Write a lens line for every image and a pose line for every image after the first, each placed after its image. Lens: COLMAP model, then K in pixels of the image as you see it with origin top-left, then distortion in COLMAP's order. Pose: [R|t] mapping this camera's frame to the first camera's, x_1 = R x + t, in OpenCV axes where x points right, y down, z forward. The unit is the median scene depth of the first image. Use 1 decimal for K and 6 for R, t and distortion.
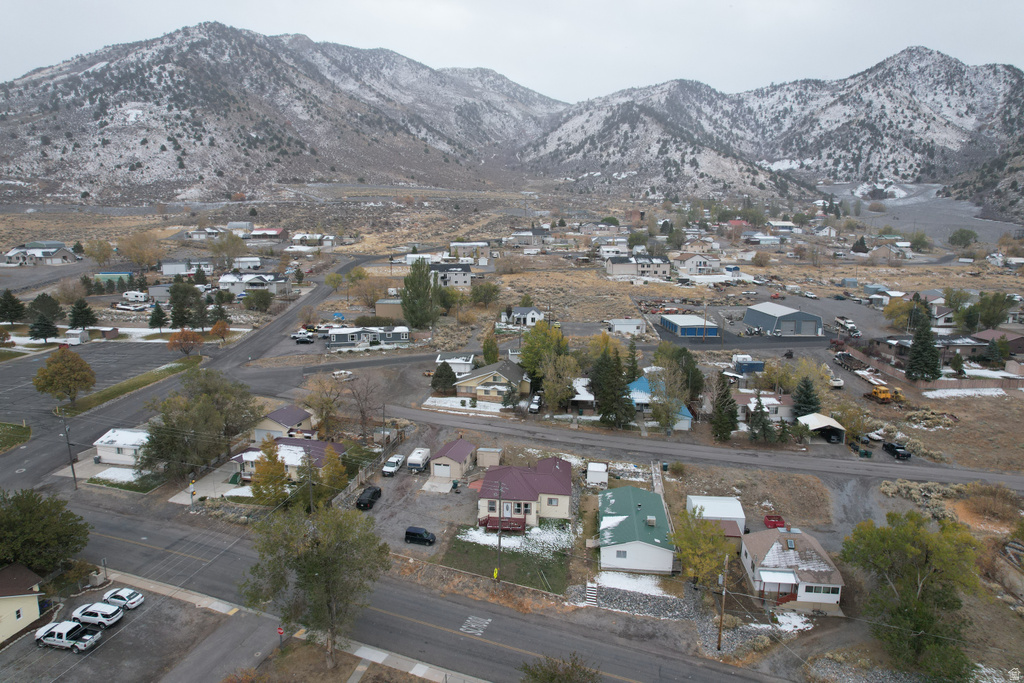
lens RADIAL K [[655.1, 0, 510.5], [0, 655.1, 337.6], [0, 0, 1]] dist [-0.085049, 0.075118]
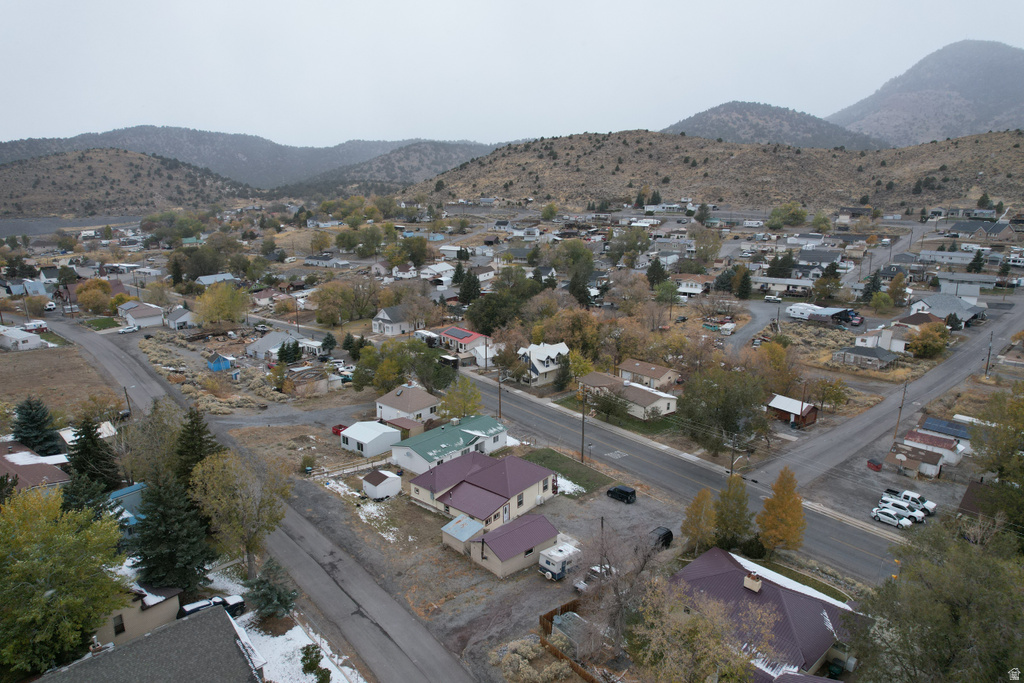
lens RADIAL K [[655.1, 0, 510.5], [0, 655.1, 337.6], [0, 0, 1]] dist [-0.085049, 0.075118]
pose [[-0.825486, -0.147427, 0.544829, -0.042926], [0.087471, 0.920208, 0.381531, -0.027102], [-0.557604, 0.362605, -0.746723, 0.147365]]
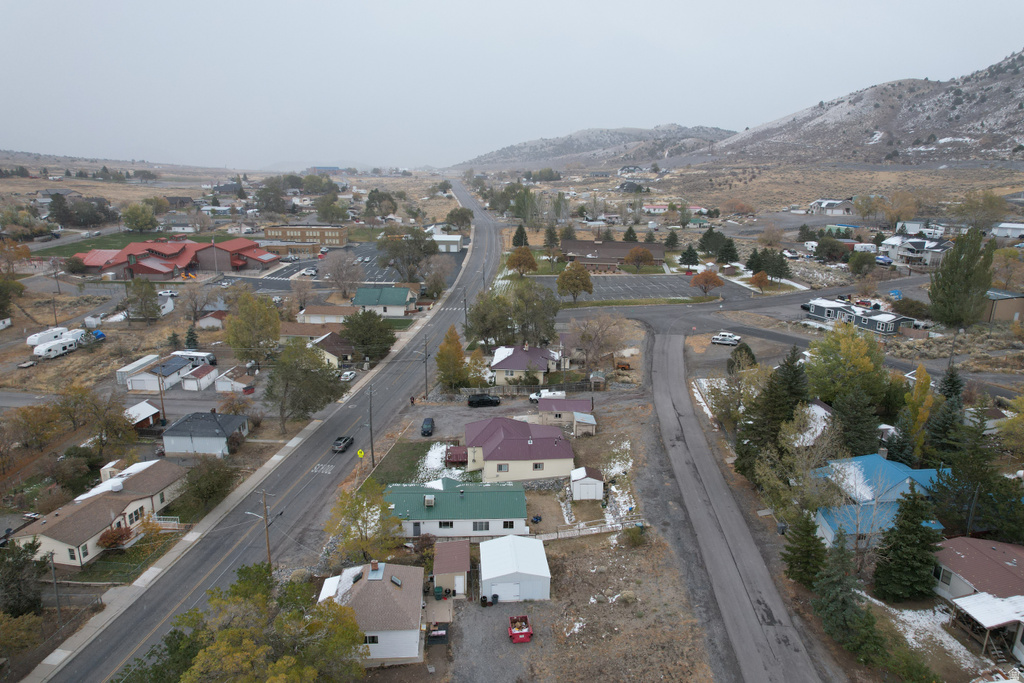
lens RADIAL K [[655.1, 0, 510.5], [0, 655.1, 337.6], [0, 0, 1]] dist [-0.085049, 0.075118]
pose [[0.181313, 0.241912, -0.953207, 0.085390], [-0.181930, 0.960793, 0.209232, -0.012072], [0.966451, 0.135481, 0.218215, 0.071335]]
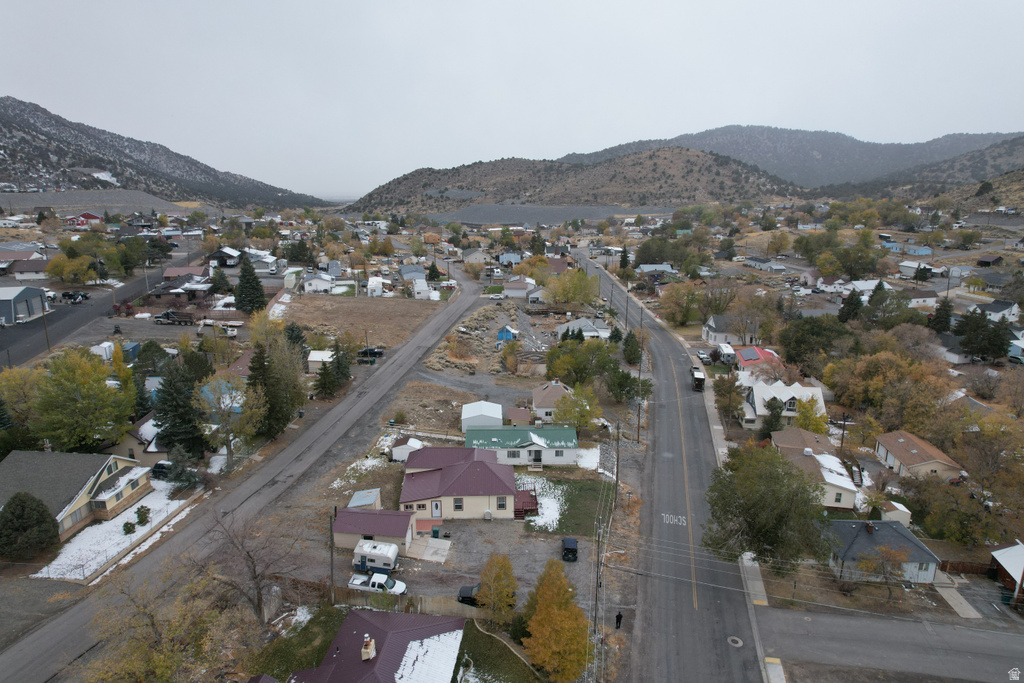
lens RADIAL K [[653.0, 0, 512.0], [0, 653.0, 341.5], [0, 0, 1]] dist [-0.079599, 0.069426]
pose [[-0.133092, -0.260235, 0.956329, -0.074136], [0.168348, 0.944955, 0.280569, -0.017848], [-0.976701, 0.198337, -0.081956, 0.090801]]
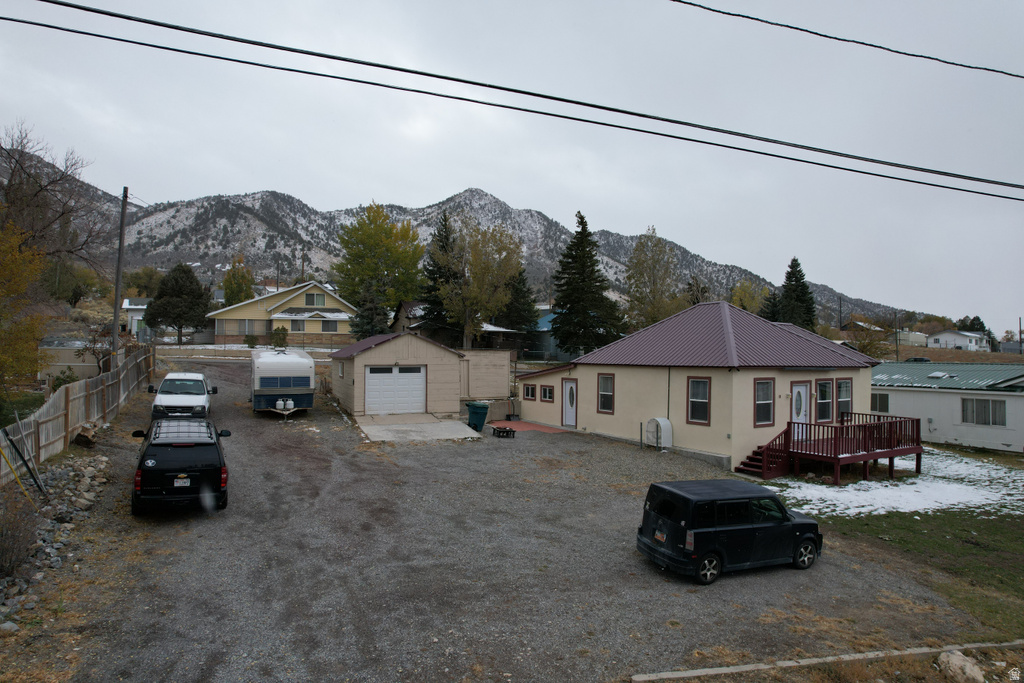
lens RADIAL K [[655.1, 0, 510.5], [0, 655.1, 337.6], [0, 0, 1]] dist [-0.085049, 0.075118]
pose [[0.813408, 0.007170, 0.581649, -0.022975], [0.104305, 0.981920, -0.157970, 0.023180], [-0.572265, 0.189163, 0.797954, 0.074376]]
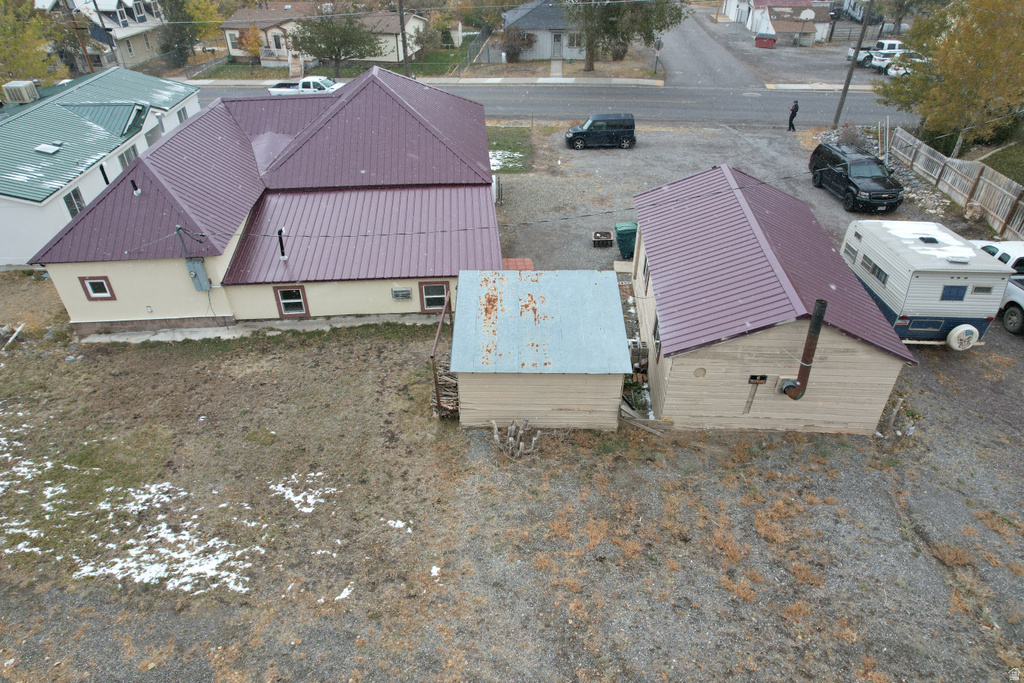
lens RADIAL K [[653.0, 0, 512.0], [0, 653.0, 341.5], [0, 0, 1]] dist [-0.079599, 0.069426]
pose [[-0.987103, 0.084656, -0.135869, -0.000858], [-0.036377, 0.707908, 0.705367, 0.008417], [0.155896, 0.701213, -0.695699, 0.115430]]
